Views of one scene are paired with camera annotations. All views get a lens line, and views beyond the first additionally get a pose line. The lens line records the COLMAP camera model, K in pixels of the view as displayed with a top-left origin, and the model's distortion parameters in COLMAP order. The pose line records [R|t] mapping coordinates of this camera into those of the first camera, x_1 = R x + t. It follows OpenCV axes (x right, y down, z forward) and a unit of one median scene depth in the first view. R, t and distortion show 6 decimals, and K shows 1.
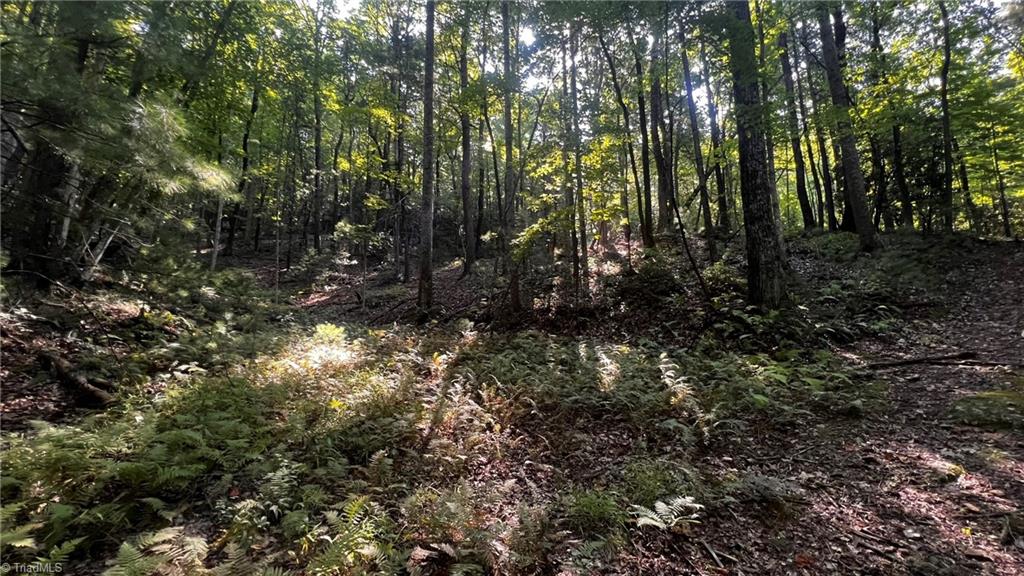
lens RADIAL K [[394.2, 0, 509.5], [0, 394.2, 291.9], [0, 0, 1]] dist [-0.000762, 0.000400]
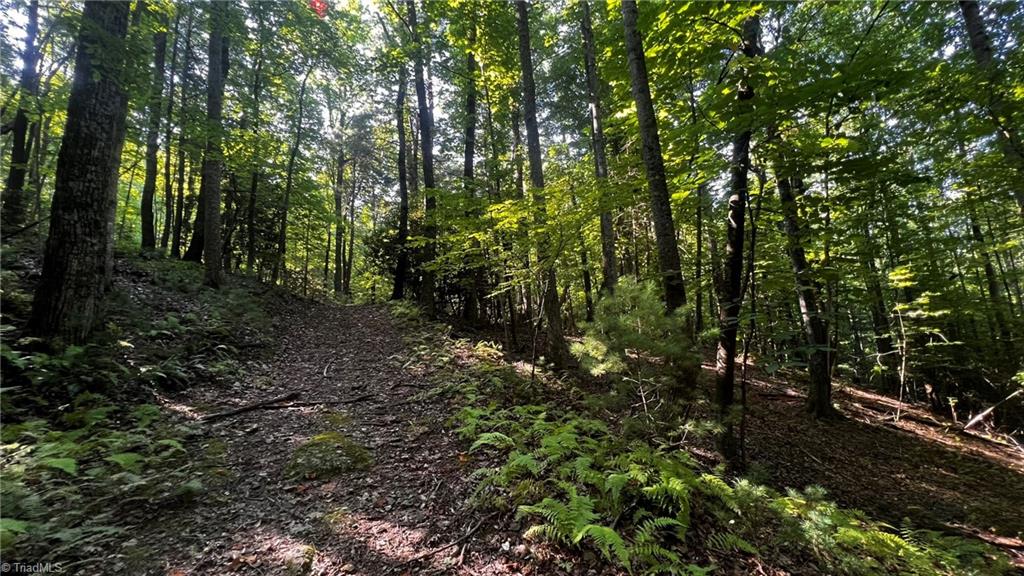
lens RADIAL K [[394.2, 0, 509.5], [0, 394.2, 291.9], [0, 0, 1]] dist [-0.000762, 0.000400]
pose [[0.141965, 0.169035, 0.975332, 0.143027], [-0.075464, 0.984292, -0.159604, 0.009634], [-0.986991, -0.050945, 0.152492, 0.230512]]
